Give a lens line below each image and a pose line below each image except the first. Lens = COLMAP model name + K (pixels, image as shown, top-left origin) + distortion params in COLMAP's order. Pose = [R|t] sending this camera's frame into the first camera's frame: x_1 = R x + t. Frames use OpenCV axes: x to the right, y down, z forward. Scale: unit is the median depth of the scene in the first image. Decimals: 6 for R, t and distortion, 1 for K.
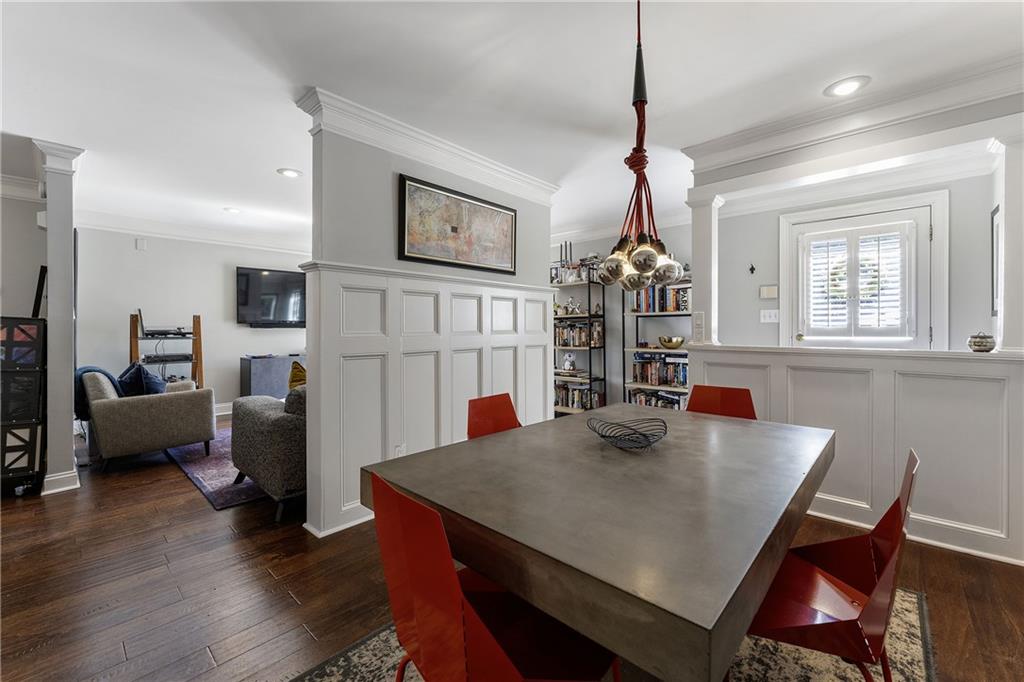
lens RADIAL K [[415.8, 0, 509.4], [0, 415.8, 336.2], [0, 0, 1]] dist [-0.000754, 0.000020]
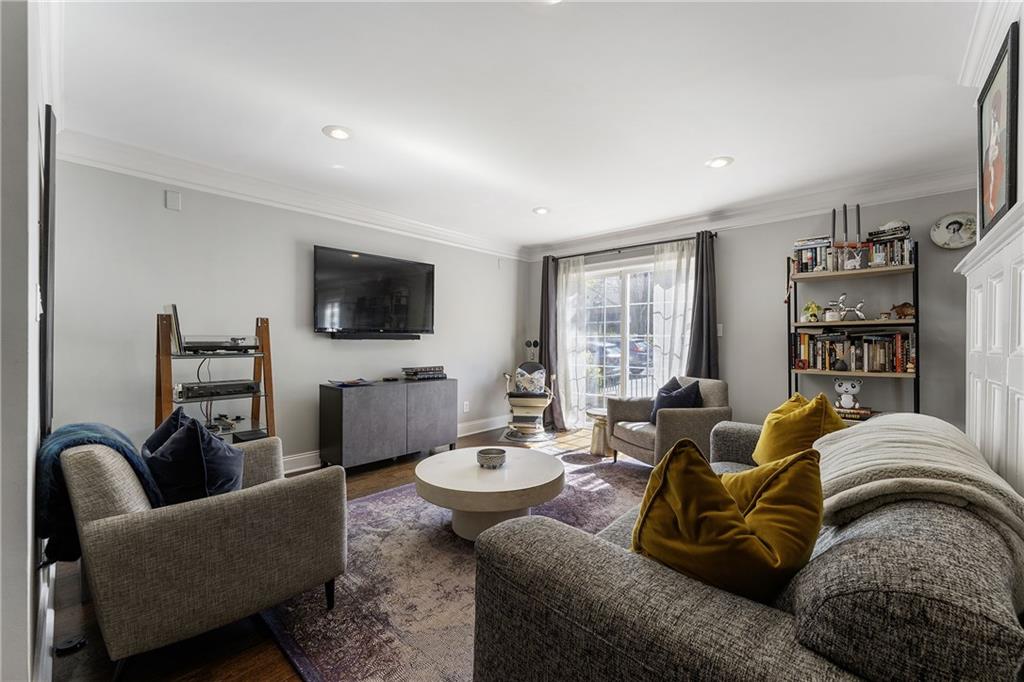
lens RADIAL K [[415.8, 0, 514.5], [0, 415.8, 350.2], [0, 0, 1]] dist [-0.000754, 0.000020]
pose [[0.999988, 0.004729, 0.001617, -0.416218], [-0.004736, 0.999978, 0.004609, -0.008004], [-0.001595, -0.004617, 0.999988, 0.421880]]
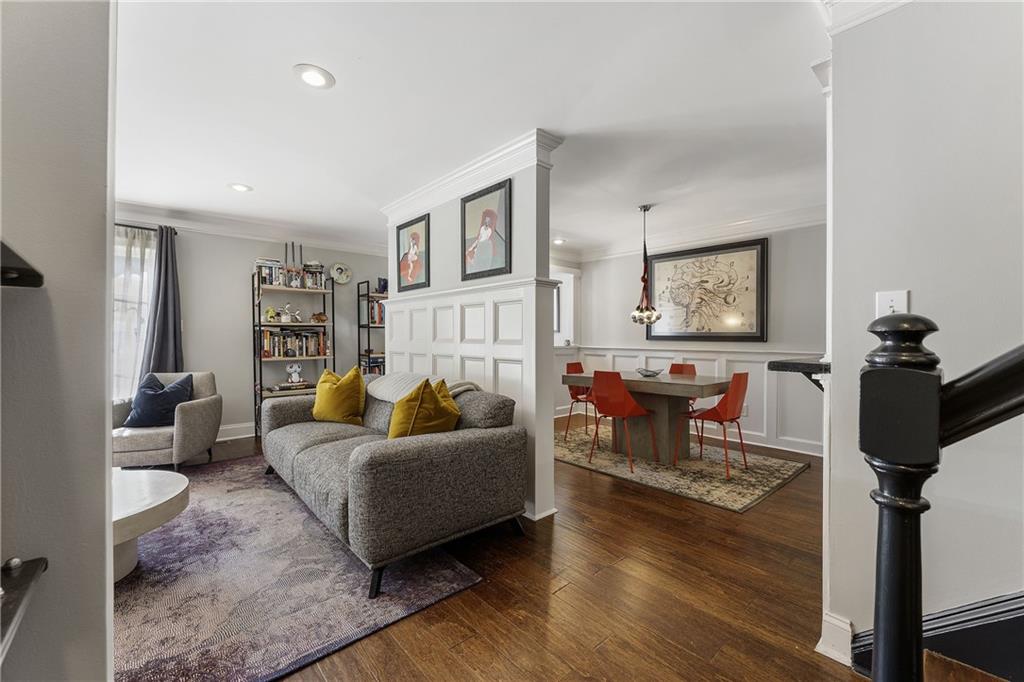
lens RADIAL K [[415.8, 0, 511.6], [0, 415.8, 342.8], [0, 0, 1]] dist [-0.000754, 0.000020]
pose [[0.101335, -0.004371, 0.994843, -0.815868], [0.019472, 0.999807, 0.002410, 0.001016], [-0.994662, 0.019128, 0.101401, 0.495646]]
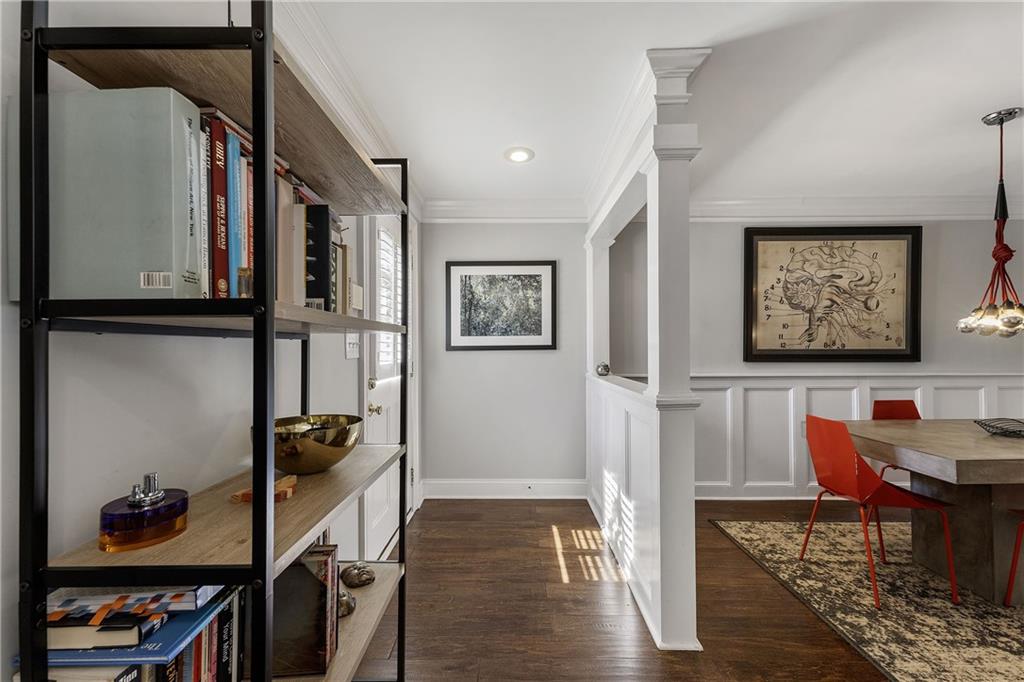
lens RADIAL K [[415.8, 0, 496.0], [0, 415.8, 351.0], [0, 0, 1]] dist [-0.000754, 0.000020]
pose [[-0.669333, 0.007406, 0.742926, 0.129664], [0.027492, 0.999512, 0.014804, -0.038242], [-0.742454, 0.030333, -0.669210, 1.038367]]
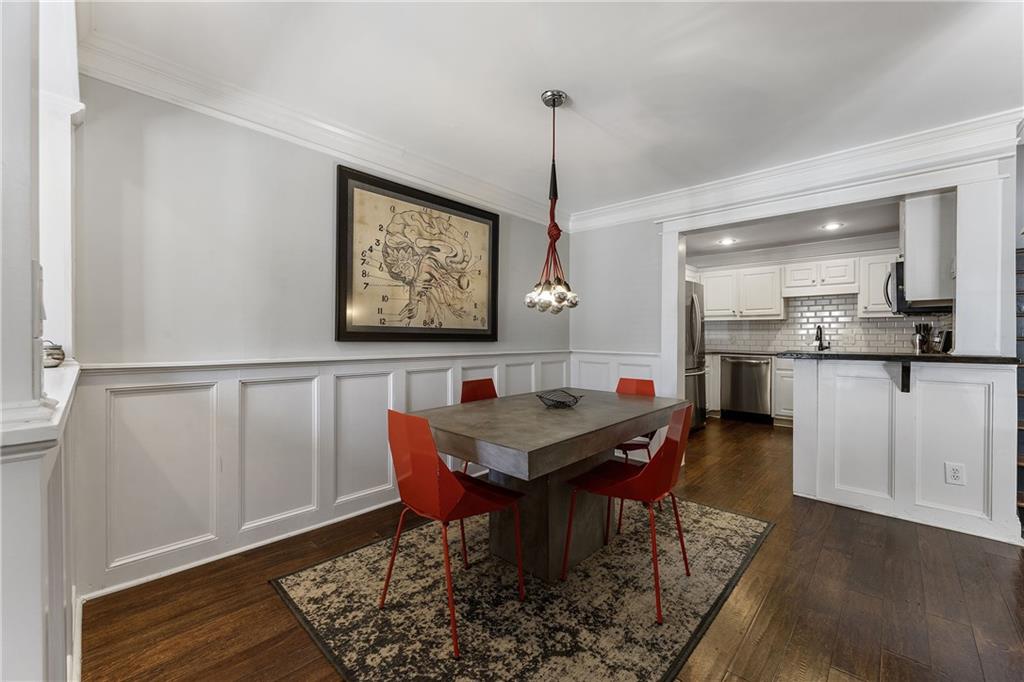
lens RADIAL K [[415.8, 0, 511.1], [0, 415.8, 341.2], [0, 0, 1]] dist [-0.000754, 0.000020]
pose [[-0.999952, 0.000008, 0.009814, 0.139436], [0.000360, 0.999355, 0.035903, -0.016509], [-0.009807, 0.035905, -0.999307, 0.787616]]
